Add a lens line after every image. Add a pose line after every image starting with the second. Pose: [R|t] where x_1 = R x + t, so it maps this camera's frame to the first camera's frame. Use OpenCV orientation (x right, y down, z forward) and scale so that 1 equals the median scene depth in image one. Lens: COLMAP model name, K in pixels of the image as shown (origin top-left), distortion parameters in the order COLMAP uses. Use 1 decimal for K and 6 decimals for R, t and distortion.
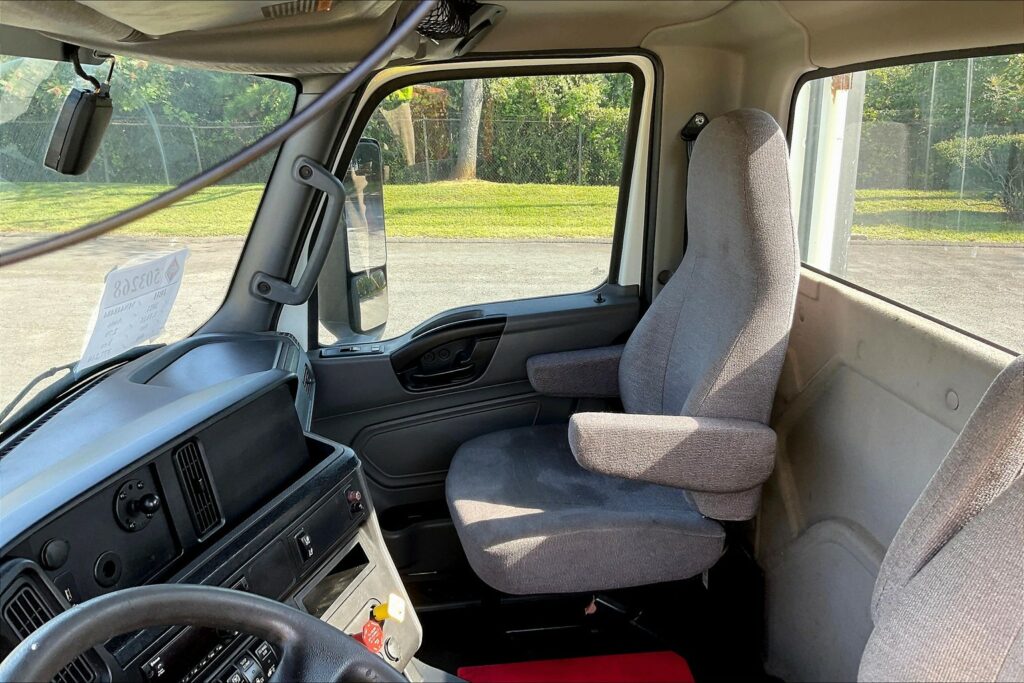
lens RADIAL K [[847.0, 0, 512.0], [0, 847.0, 341.5], [0, 0, 1]] dist [0.094397, -0.181040]
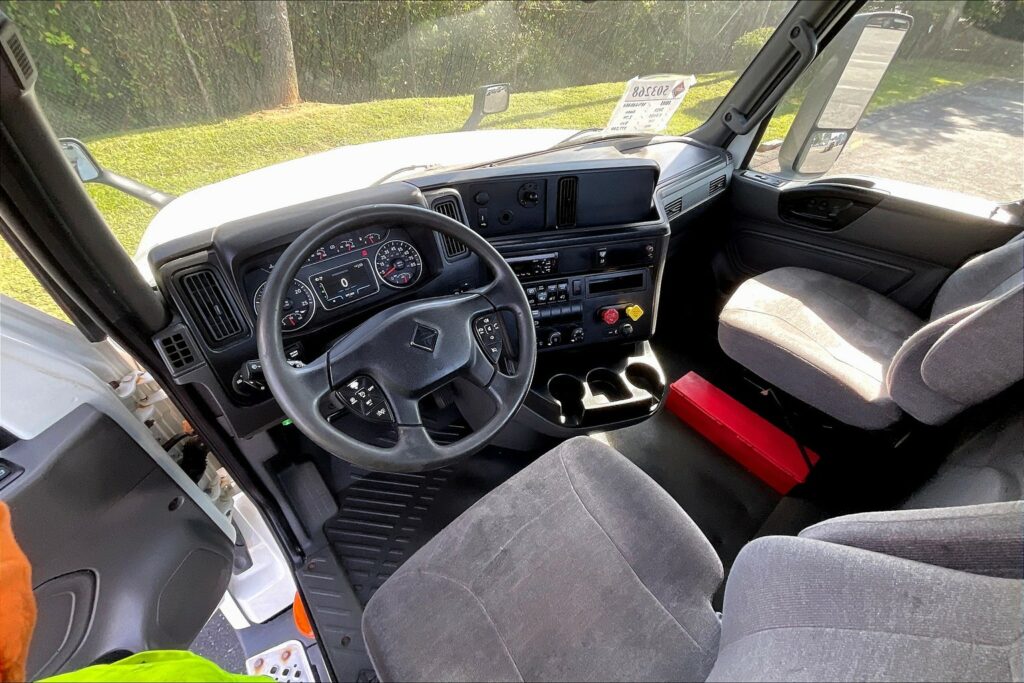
lens RADIAL K [[426.4, 0, 511.5], [0, 426.4, 349.0], [0, 0, 1]] dist [-0.000829, -0.000002]
pose [[0.559935, 0.586128, -0.585599, 0.351613], [-0.276648, 0.798486, 0.534683, -0.054236], [0.780985, -0.137383, 0.609252, 0.254106]]
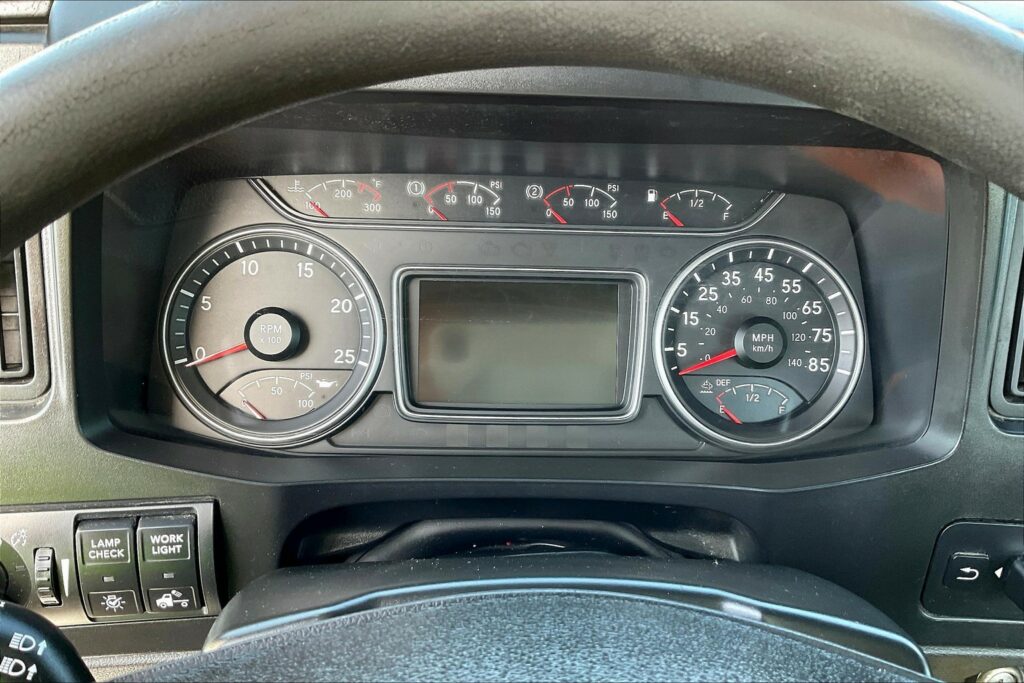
lens RADIAL K [[847.0, 0, 512.0], [0, 847.0, 341.5], [0, 0, 1]] dist [0.094397, -0.181040]
pose [[-0.079649, 0.571469, -0.816749, -0.073061], [-0.314537, 0.763085, 0.564595, 0.156602], [0.945898, 0.301867, 0.118969, 0.482403]]
